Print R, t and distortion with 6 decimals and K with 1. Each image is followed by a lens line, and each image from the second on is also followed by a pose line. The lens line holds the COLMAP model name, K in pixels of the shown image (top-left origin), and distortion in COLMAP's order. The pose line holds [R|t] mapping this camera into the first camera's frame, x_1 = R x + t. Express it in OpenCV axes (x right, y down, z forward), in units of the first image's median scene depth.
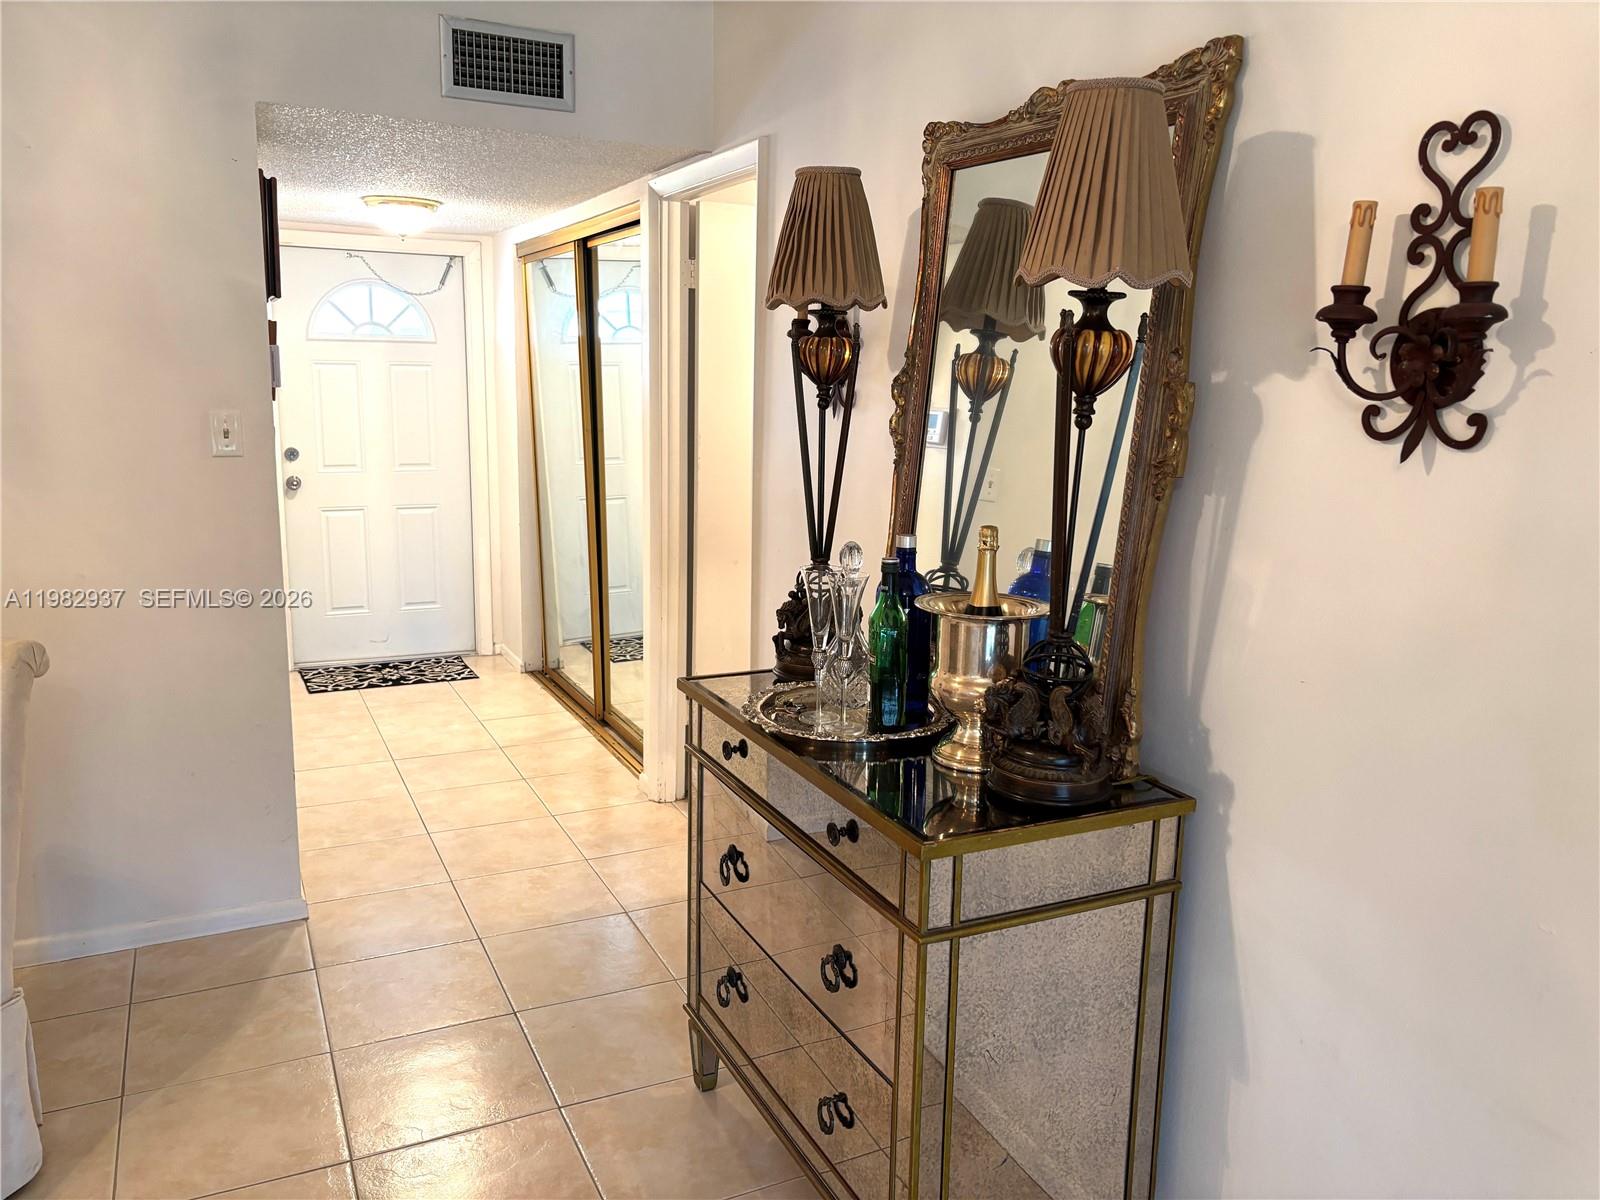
lens RADIAL K [[1259.2, 0, 806.7], [0, 1259.2, 604.2], [0, 0, 1]] dist [0.076575, -0.077012]
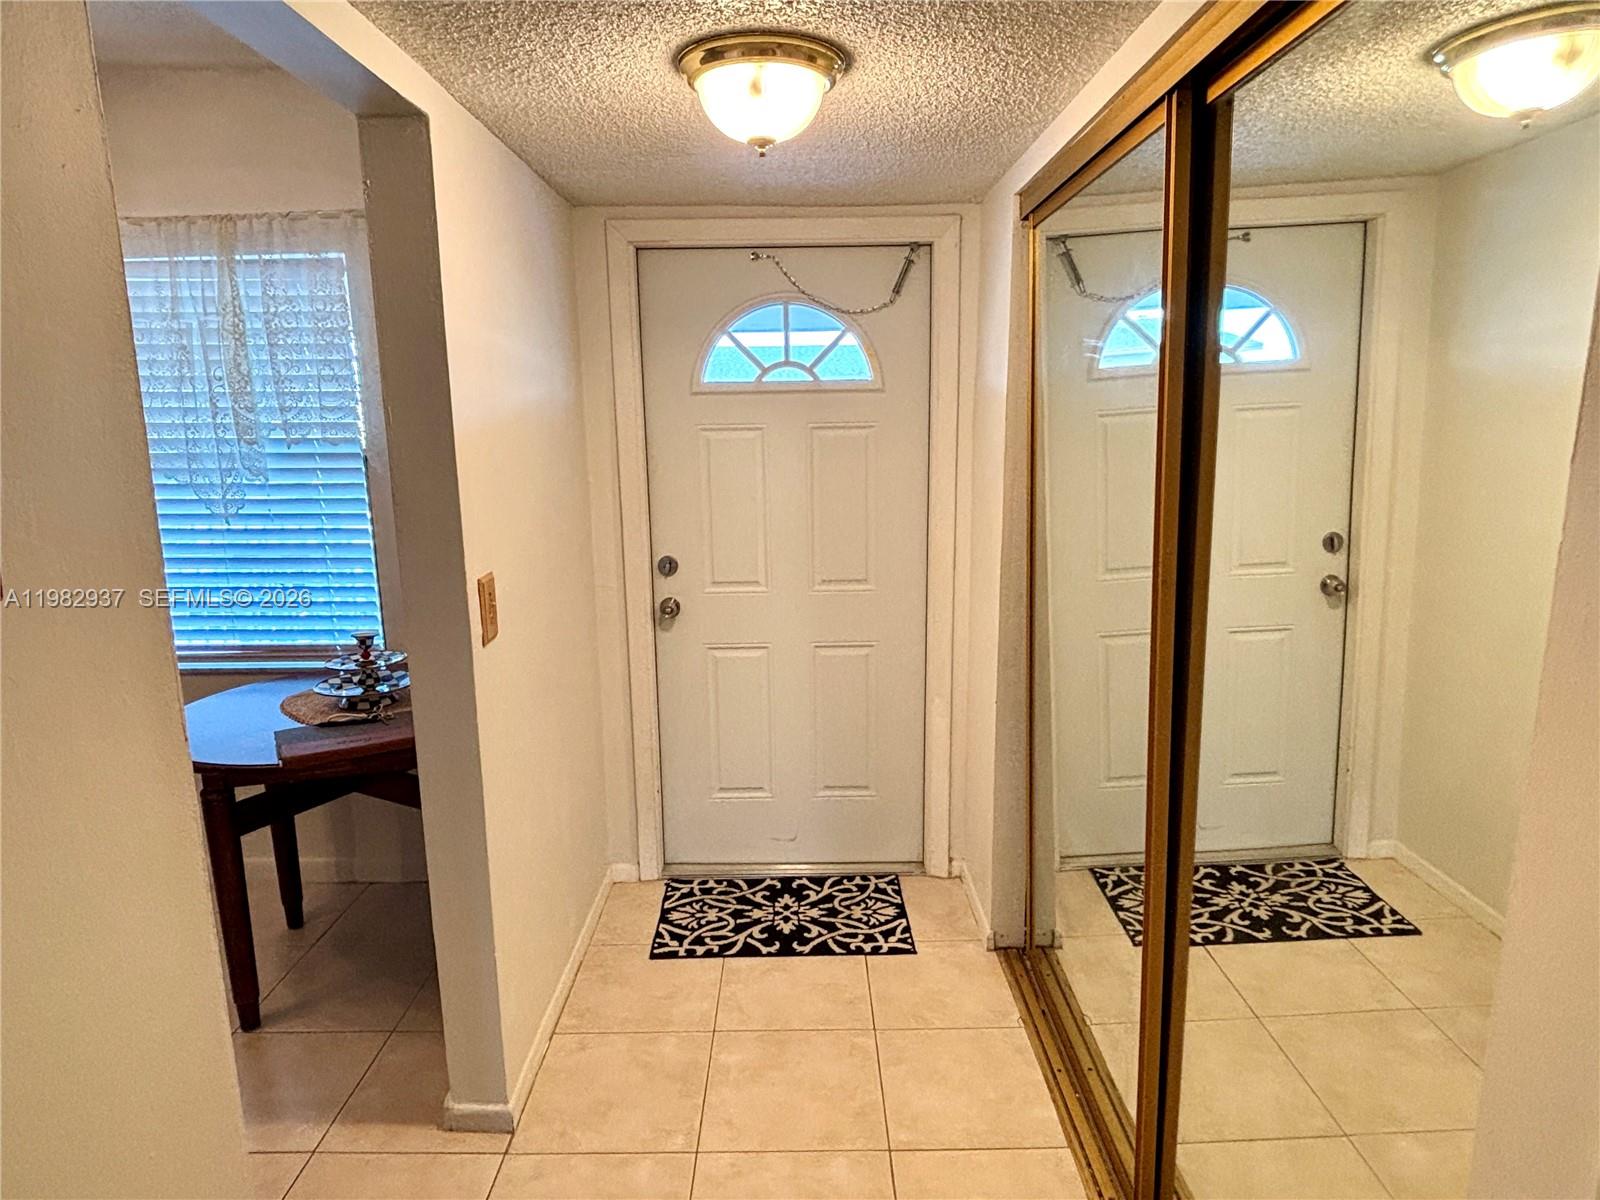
lens RADIAL K [[963.6, 0, 809.0], [0, 963.6, 599.3], [0, 0, 1]] dist [0.010189, 0.001074]
pose [[0.907468, 0.052218, -0.416864, -0.124661], [-0.053463, 0.998532, 0.008695, -0.107565], [0.416706, 0.014396, 0.908927, 0.564675]]
